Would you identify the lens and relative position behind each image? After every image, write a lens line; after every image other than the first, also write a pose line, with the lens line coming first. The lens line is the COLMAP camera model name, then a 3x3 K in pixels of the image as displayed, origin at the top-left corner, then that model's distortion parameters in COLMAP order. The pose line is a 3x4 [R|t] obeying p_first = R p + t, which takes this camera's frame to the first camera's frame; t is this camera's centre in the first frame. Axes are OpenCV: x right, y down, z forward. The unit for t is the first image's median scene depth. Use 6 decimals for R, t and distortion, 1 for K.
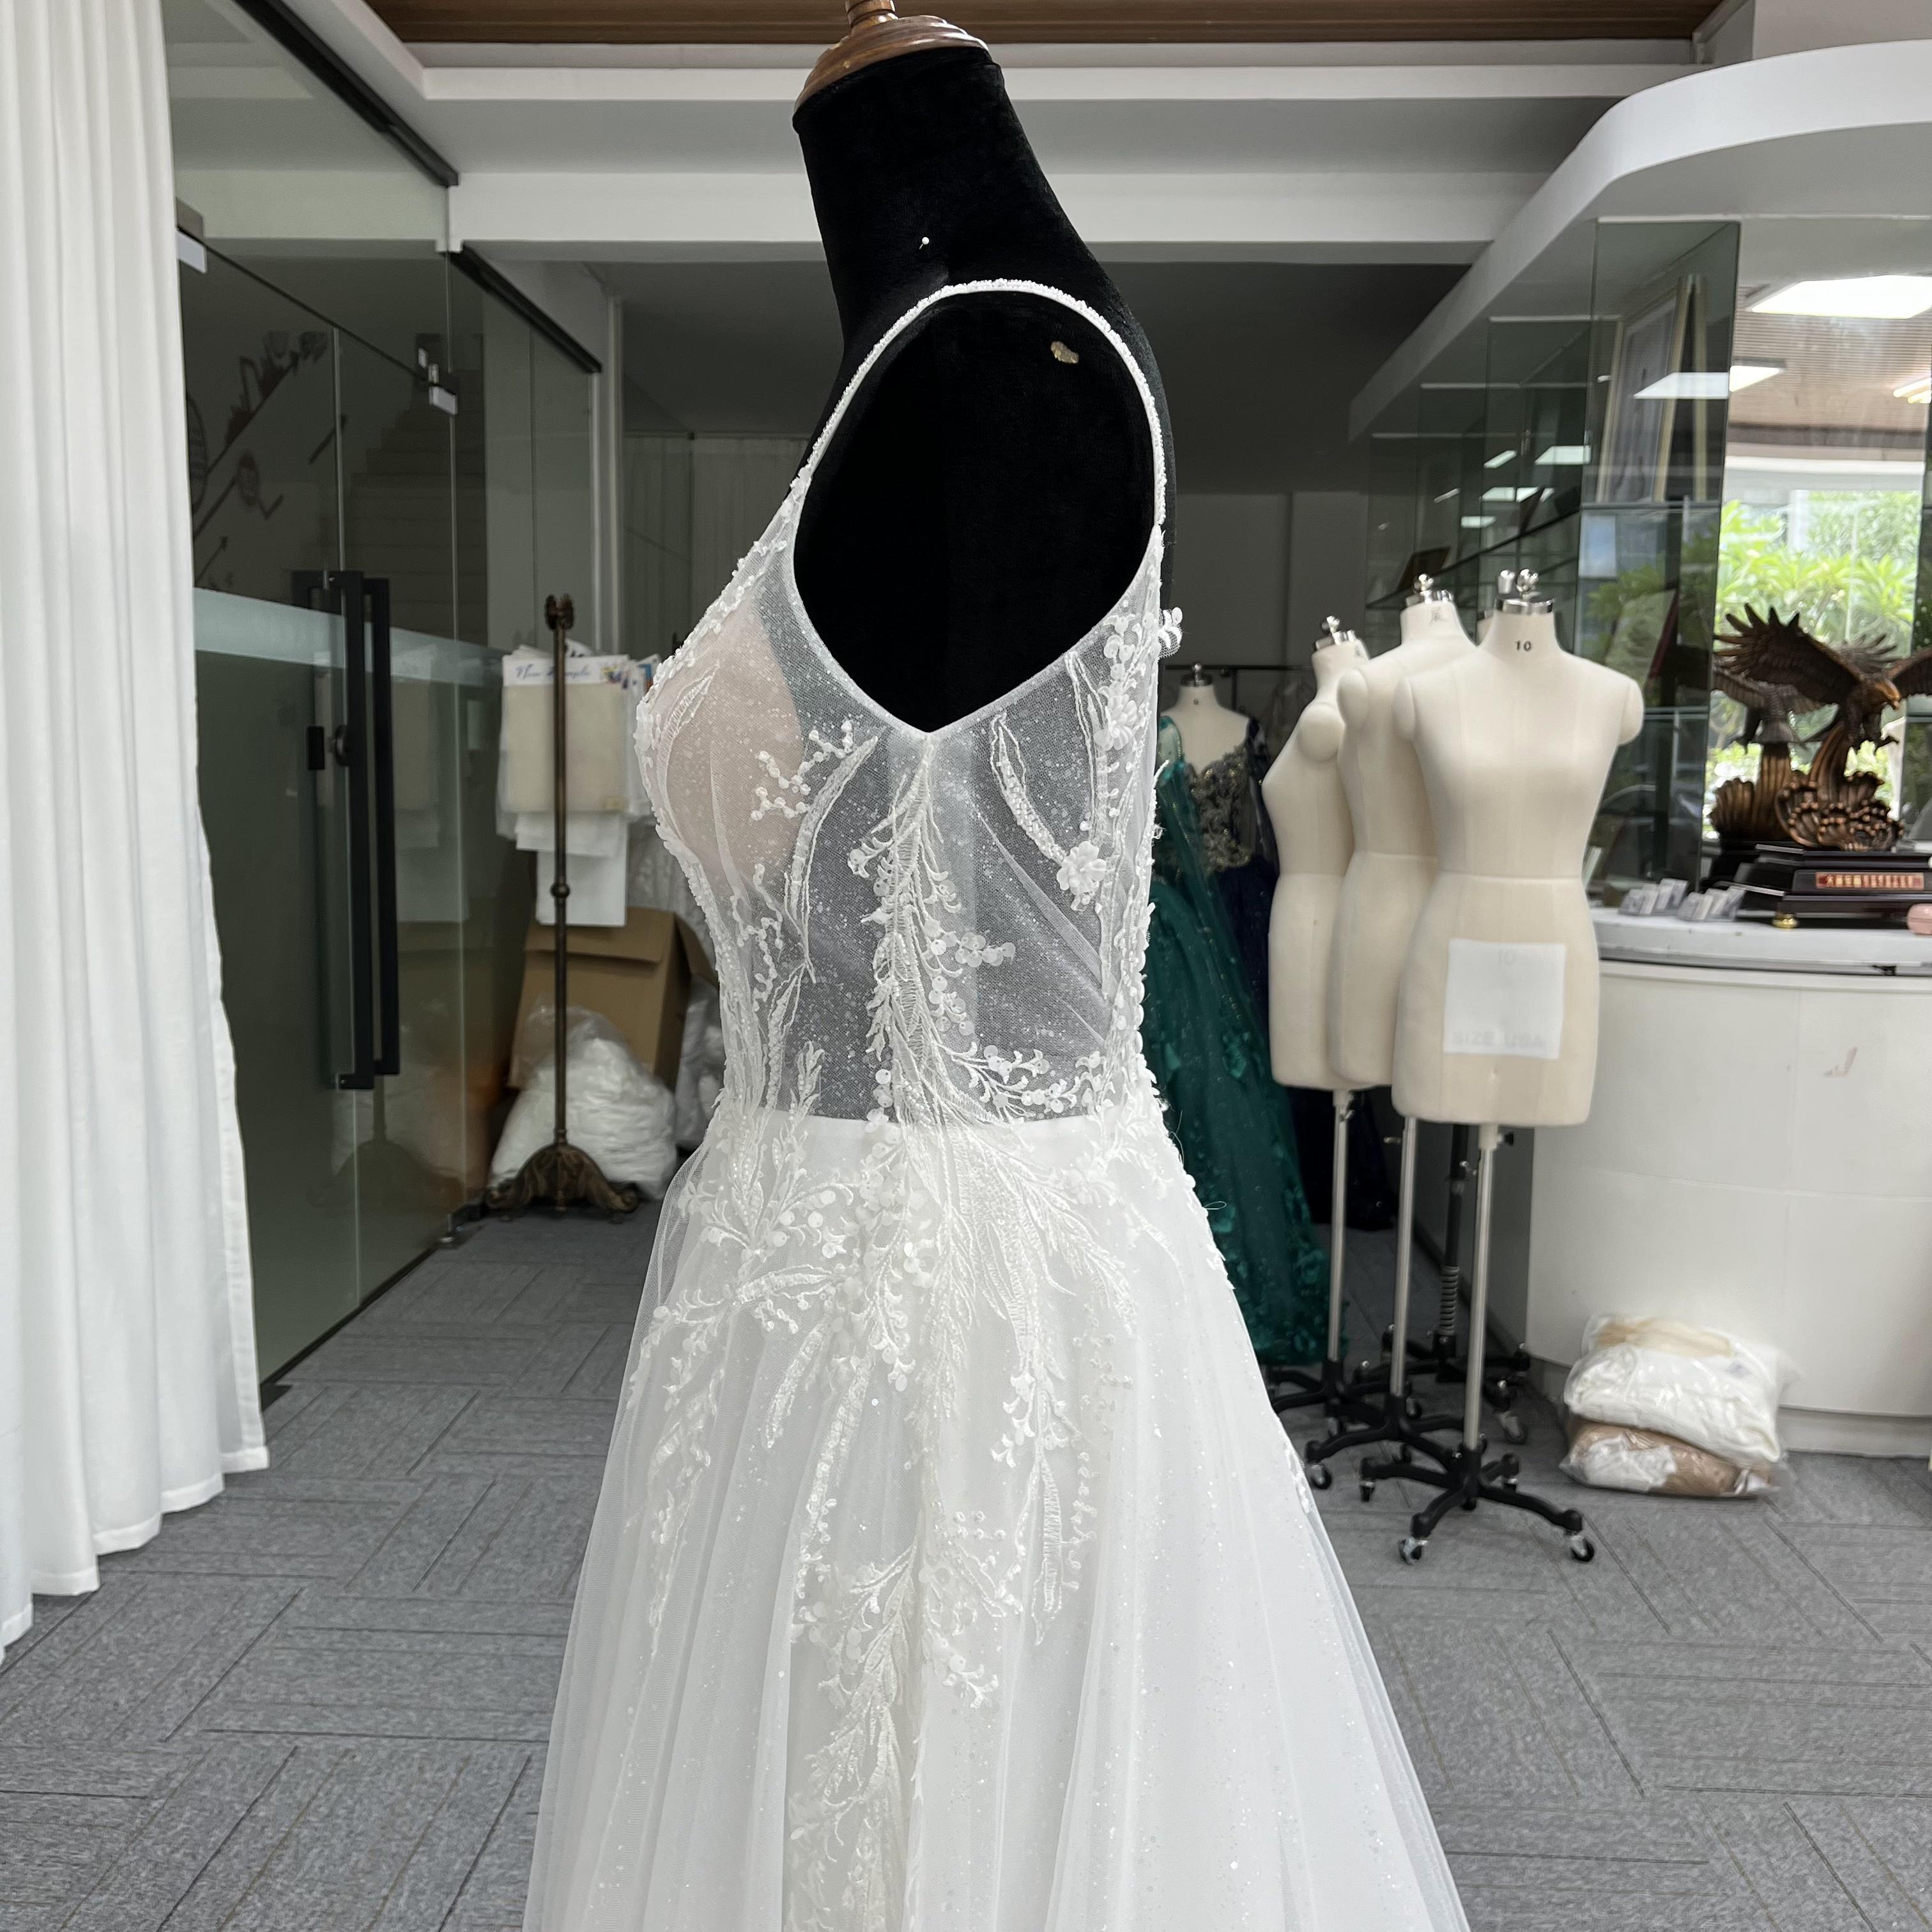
lens RADIAL K [[1964.3, 0, 954.8], [0, 1964.3, 980.2], [0, 0, 1]] dist [0.087809, -0.230318]
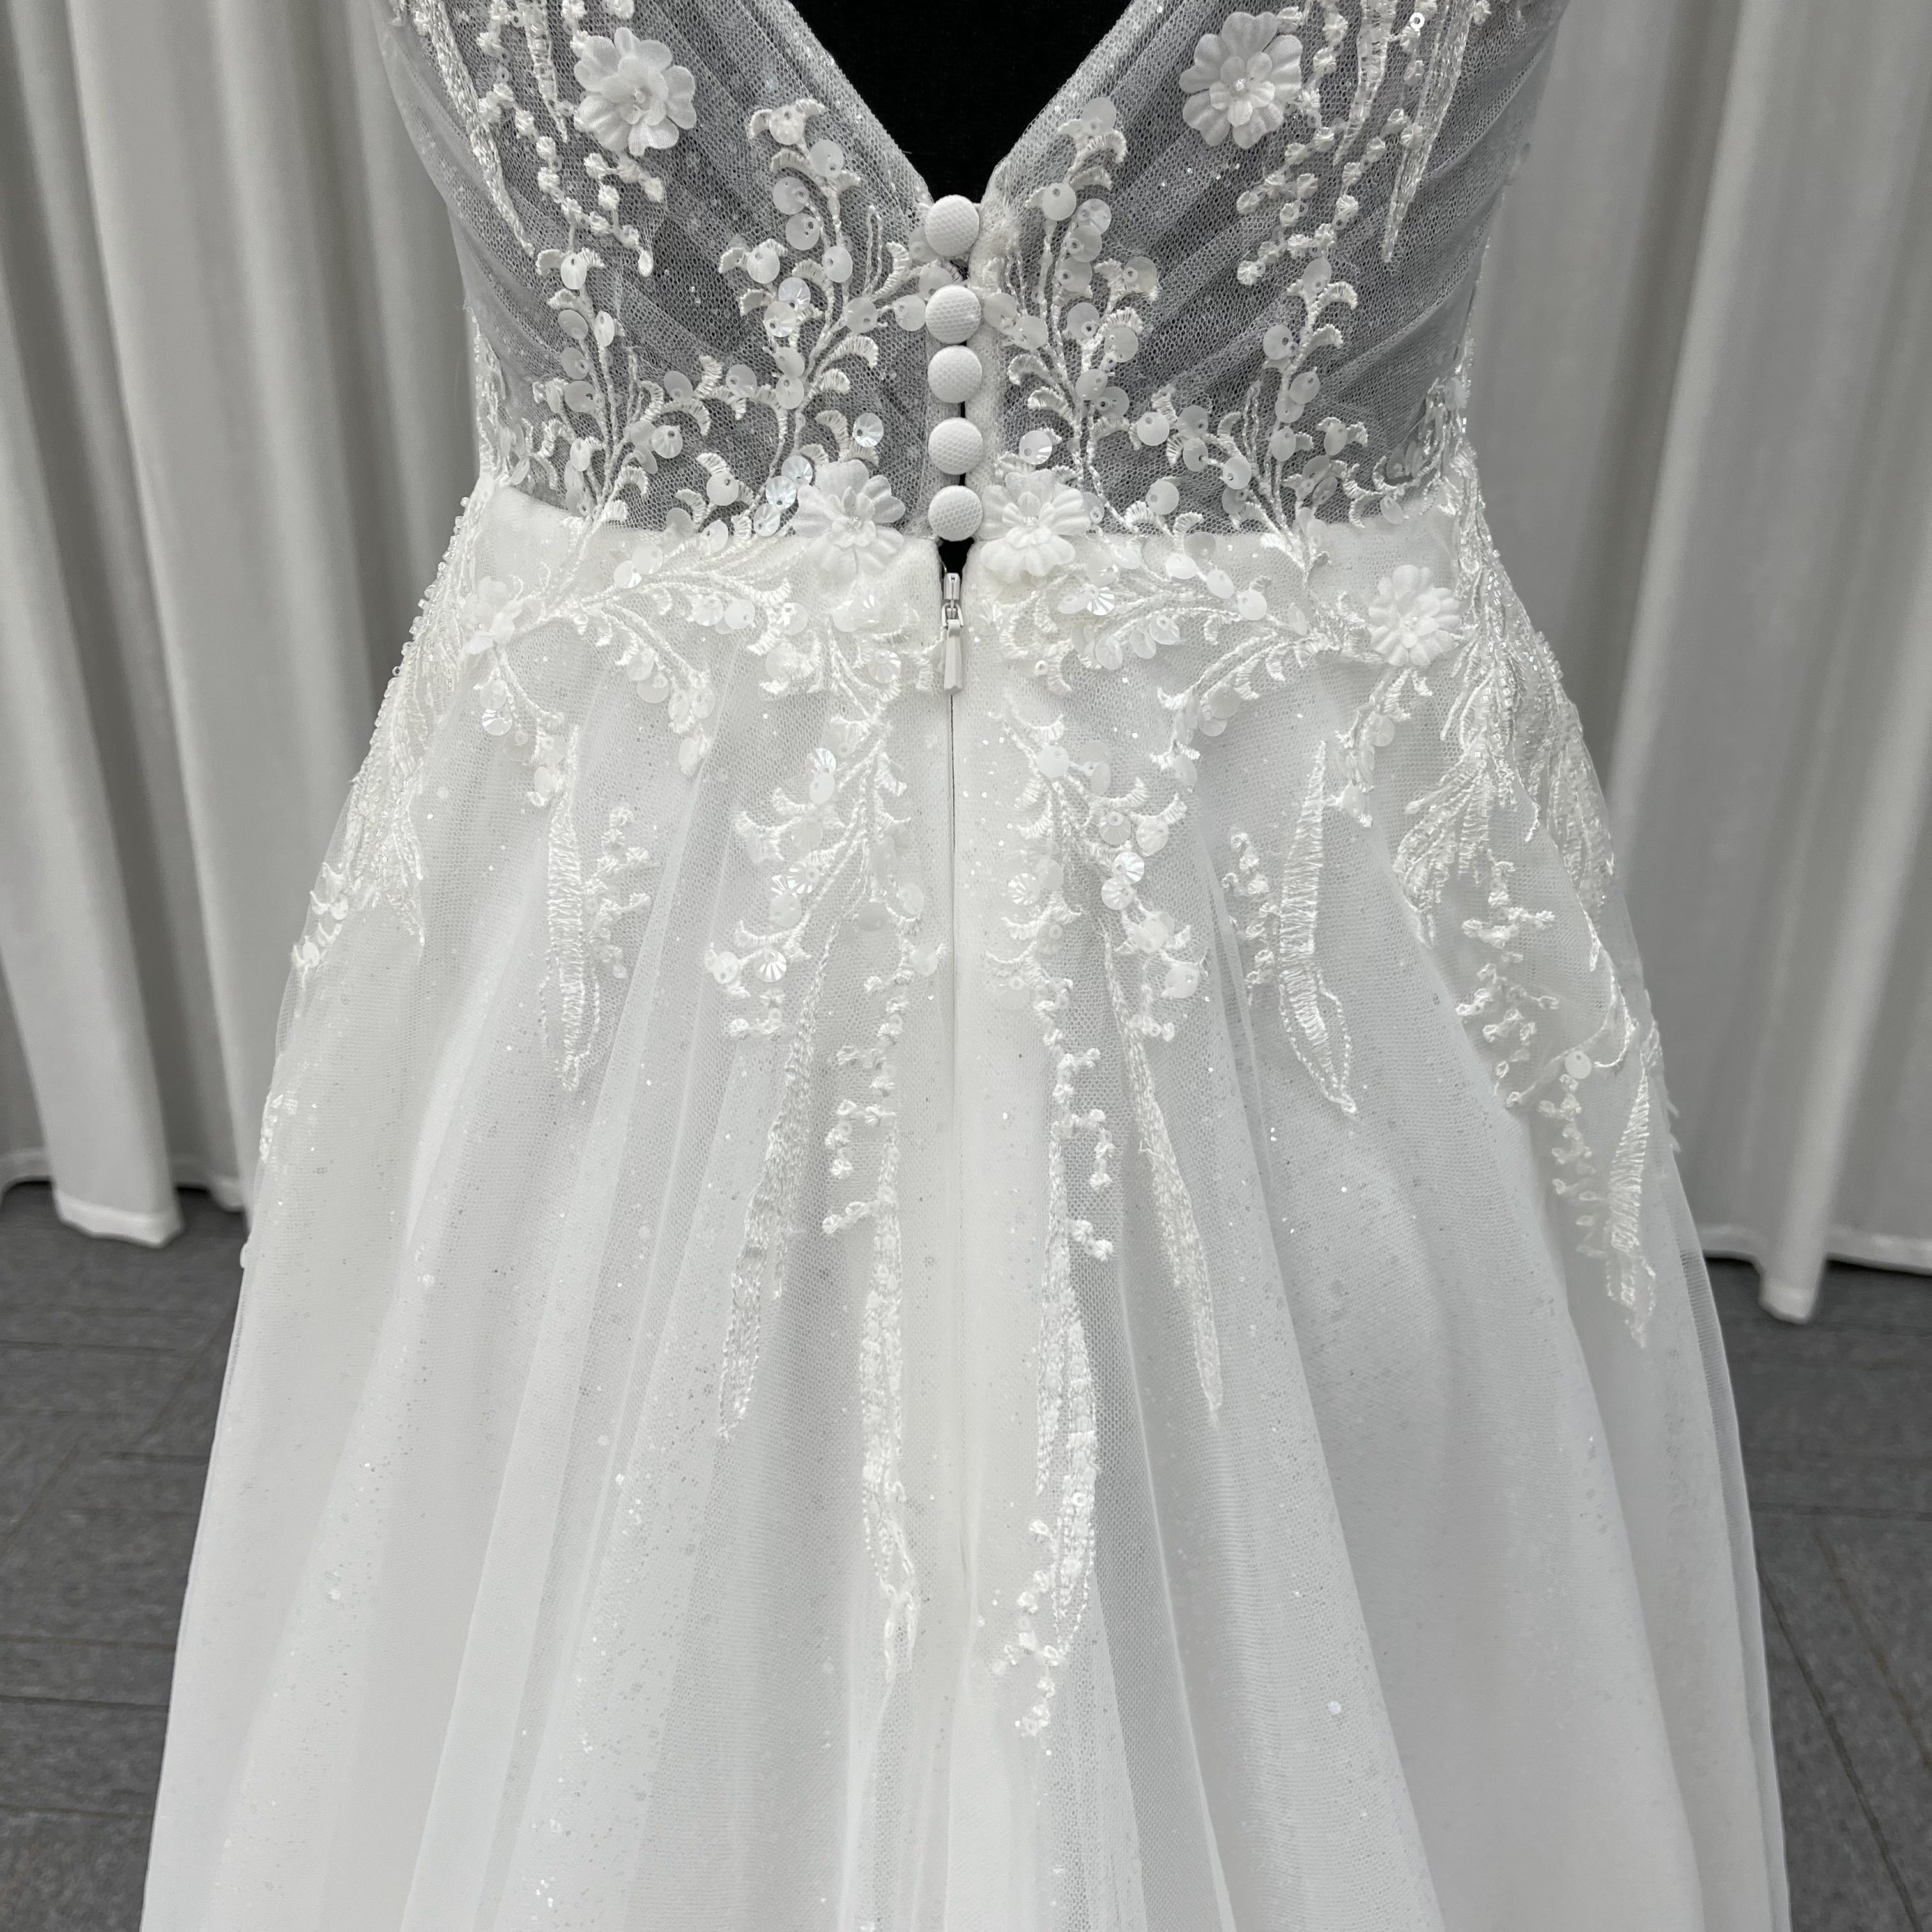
lens RADIAL K [[1964.3, 0, 954.8], [0, 1964.3, 980.2], [0, 0, 1]] dist [0.087809, -0.230318]
pose [[-0.017817, 0.411001, -0.911461, 0.134607], [-0.127769, 0.903196, 0.409771, -0.009384], [0.991644, 0.123757, 0.036421, 0.264940]]
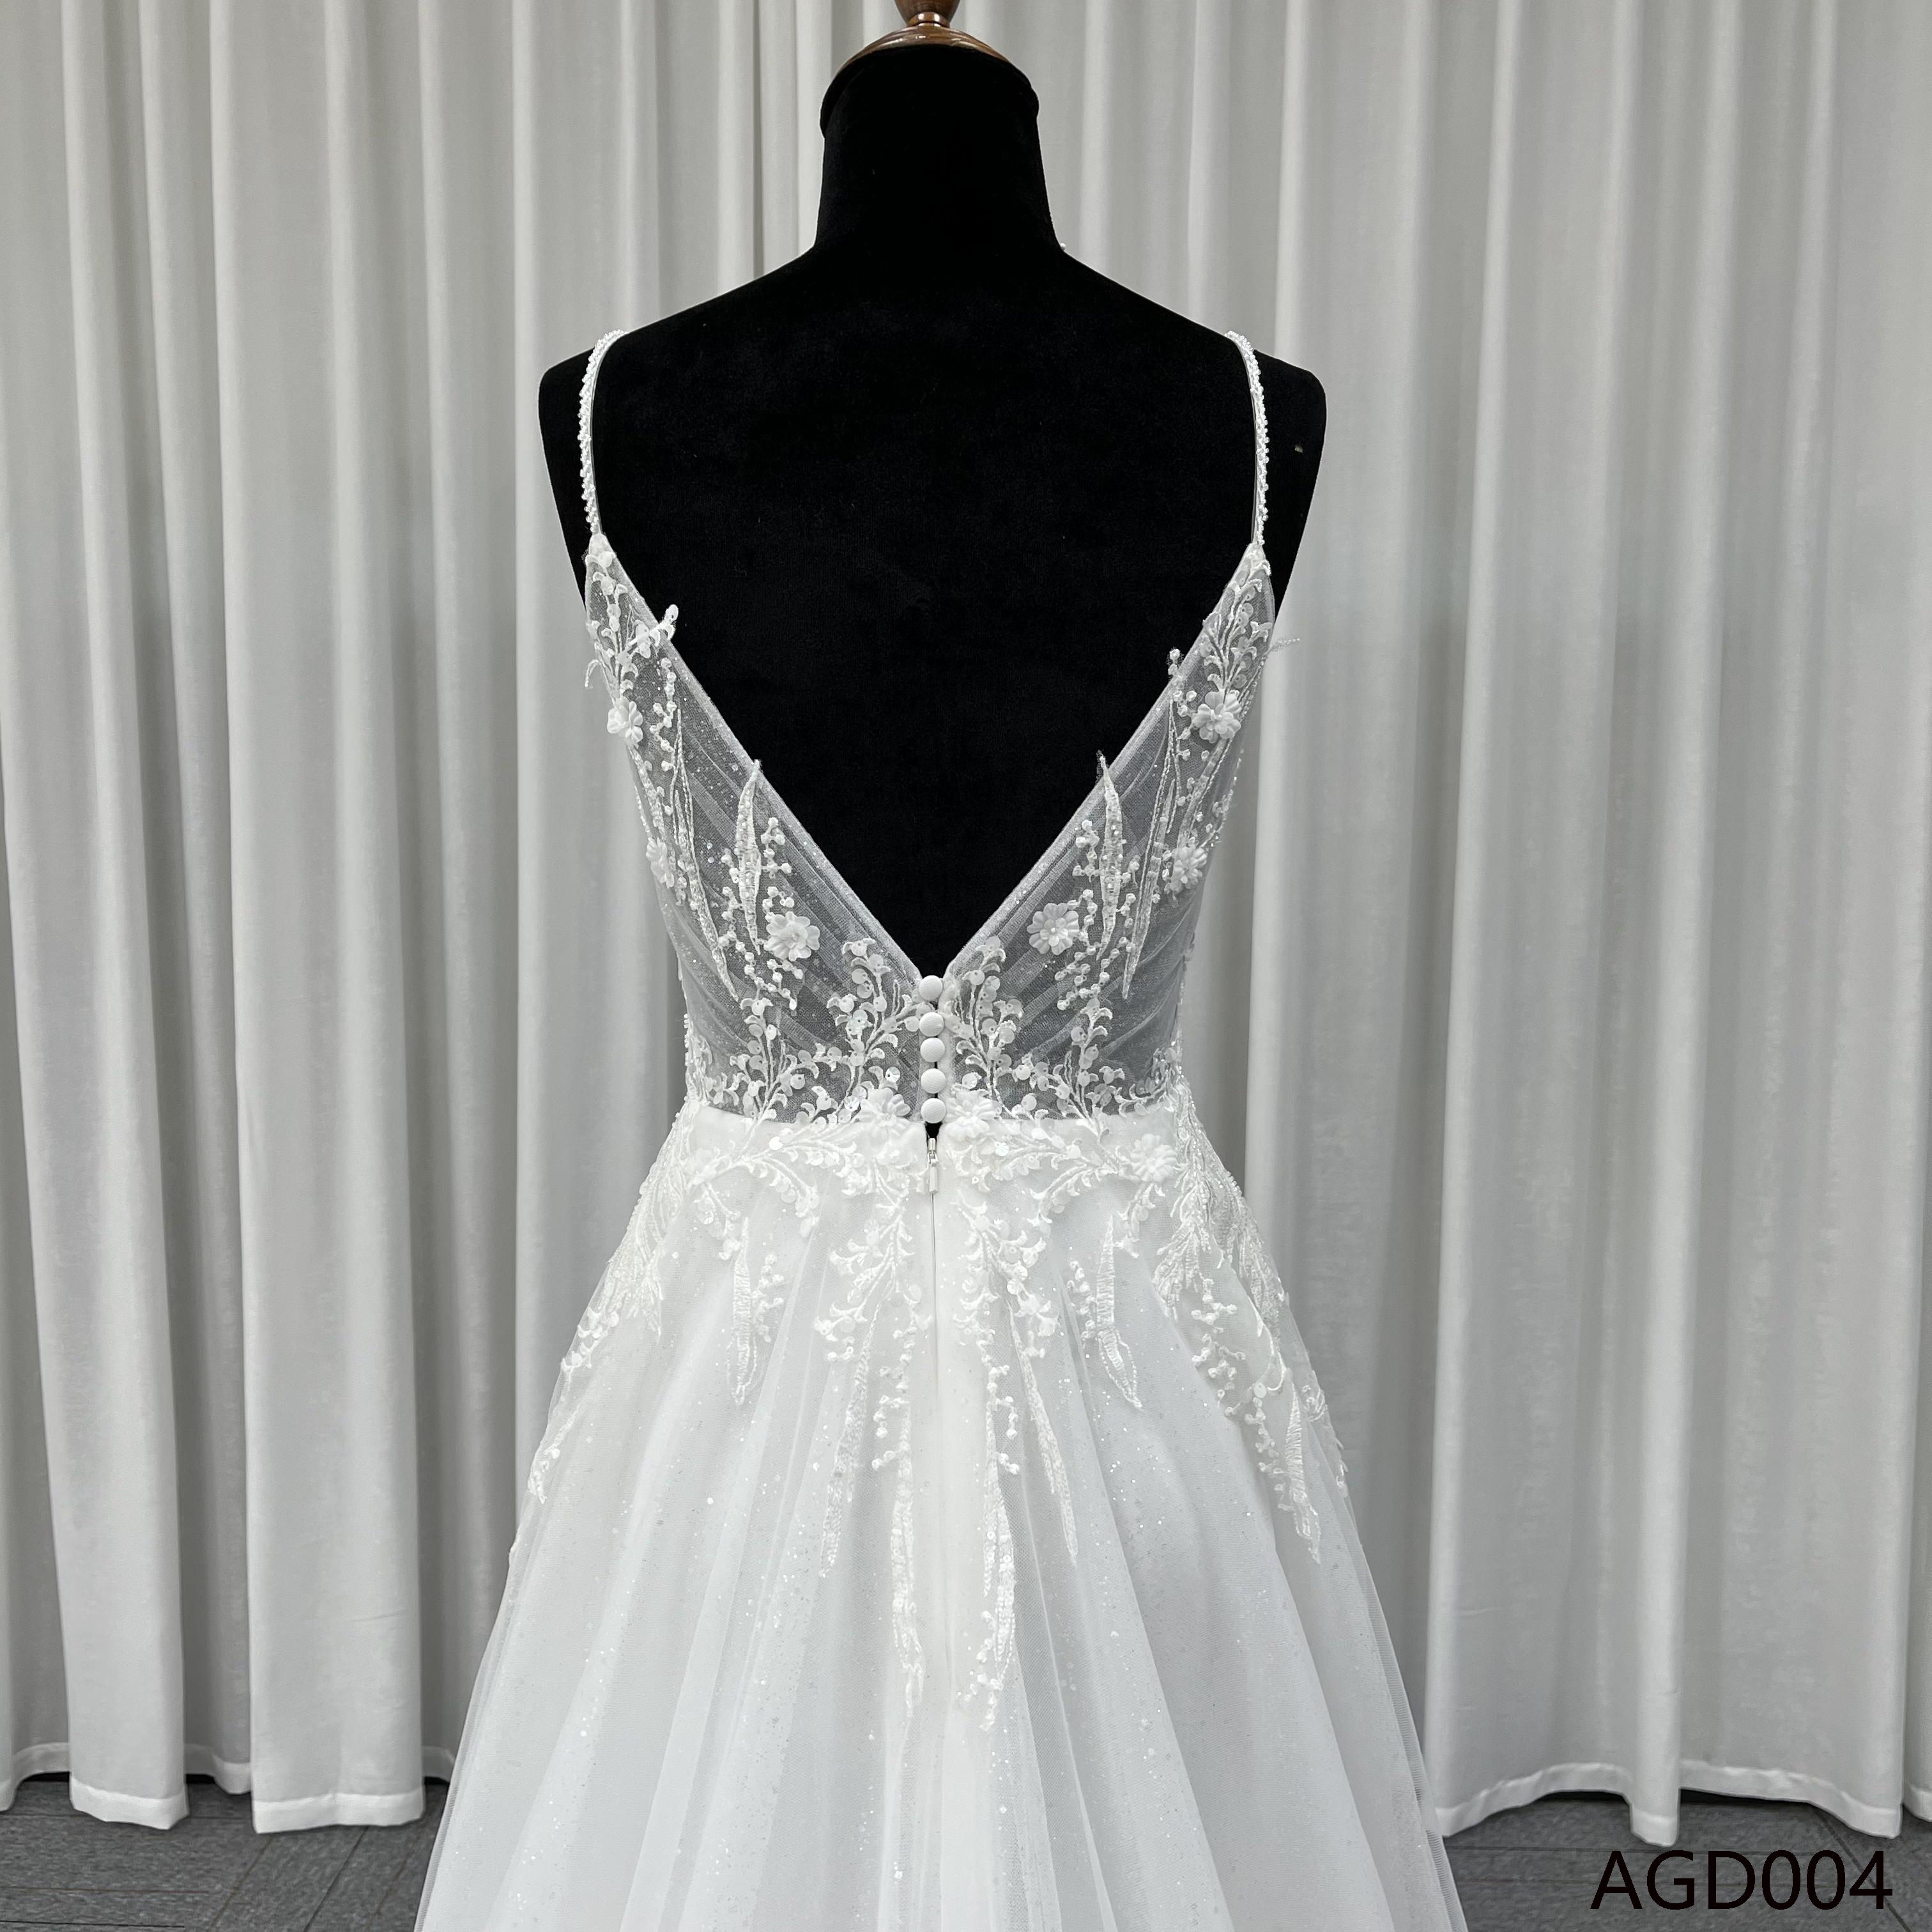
lens RADIAL K [[1913.0, 0, 968.6], [0, 1913.0, 973.8], [0, 0, 1]] dist [0.119199, -0.022044]
pose [[0.031991, 0.091143, -0.995324, 0.250694], [-0.120157, 0.988962, 0.086699, -0.024508], [0.992239, 0.116821, 0.042590, 0.258275]]
